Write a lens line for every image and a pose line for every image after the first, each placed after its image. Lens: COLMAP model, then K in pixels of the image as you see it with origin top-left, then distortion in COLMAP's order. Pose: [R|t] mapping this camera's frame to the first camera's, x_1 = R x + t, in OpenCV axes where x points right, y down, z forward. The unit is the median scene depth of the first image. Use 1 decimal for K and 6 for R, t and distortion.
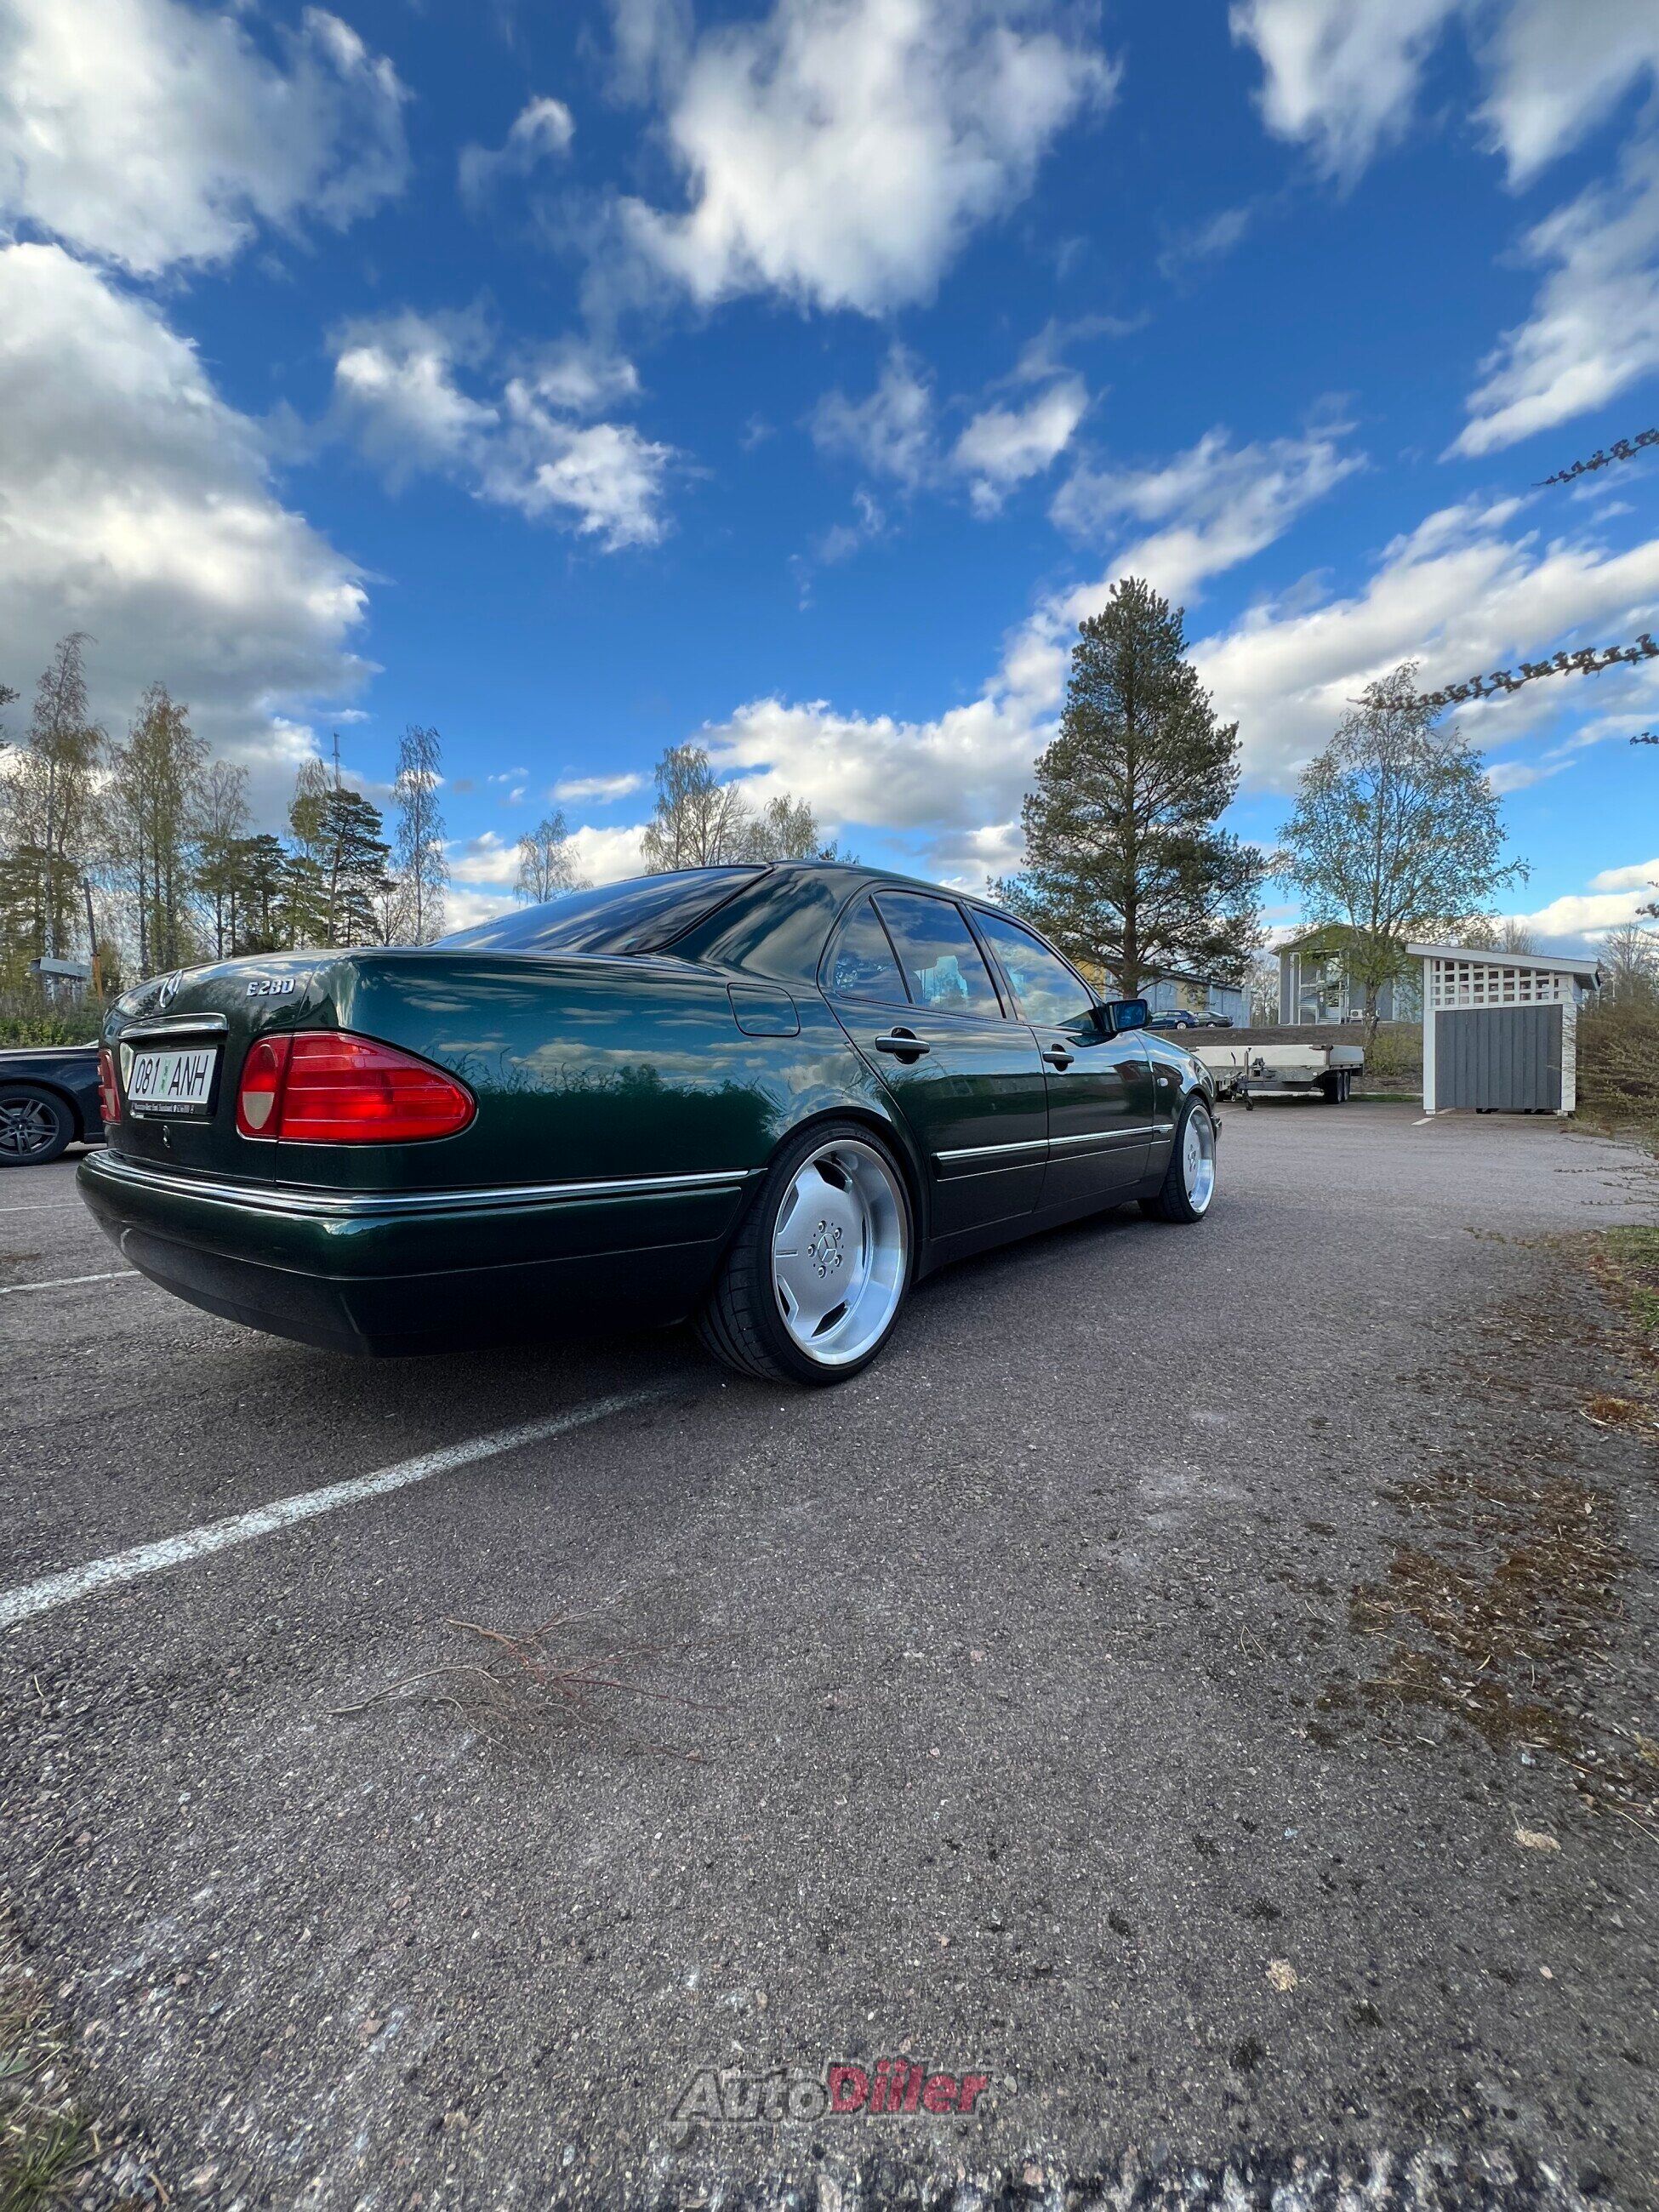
lens RADIAL K [[891.0, 0, 833.3], [0, 891.0, 1094.7], [0, 0, 1]] dist [0.000684, -0.000313]
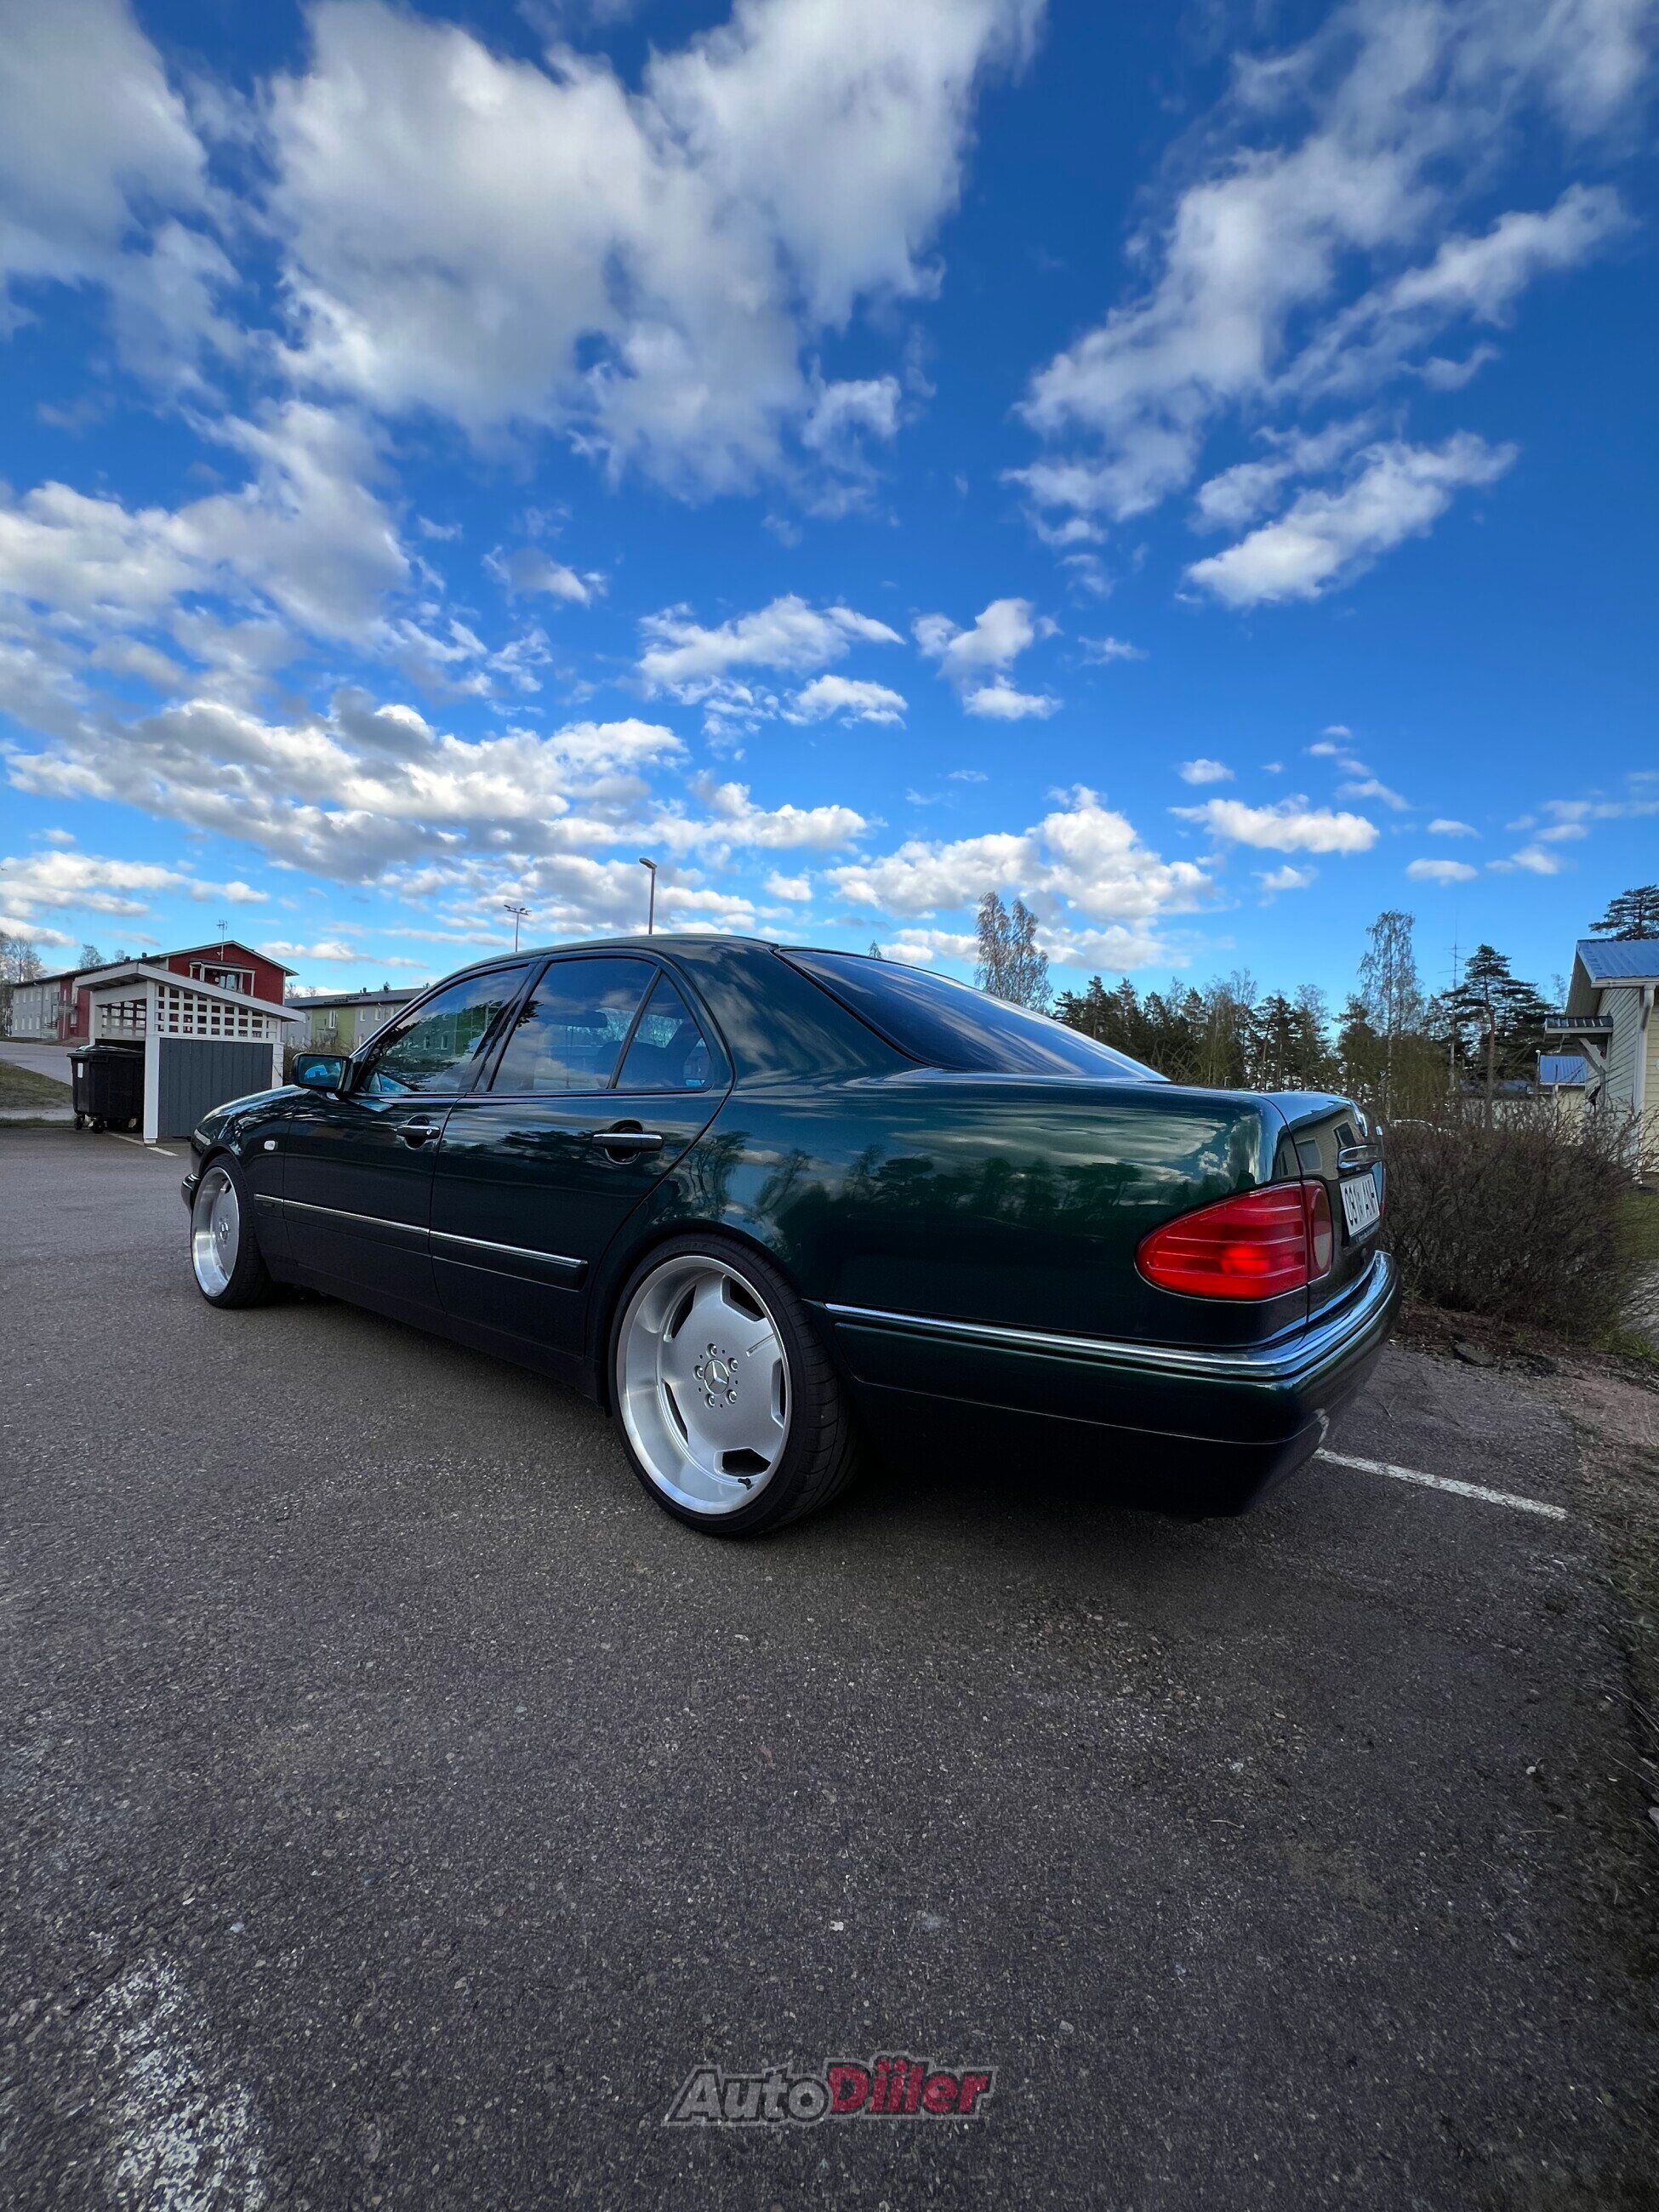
lens RADIAL K [[891.0, 0, 830.8], [0, 891.0, 1103.8], [0, 0, 1]] dist [0.000684, -0.000313]
pose [[-0.026408, 0.006788, 0.999628, -0.327269], [-0.010213, 0.999923, -0.007059, -0.022952], [-0.999599, -0.010395, -0.026337, 0.304511]]
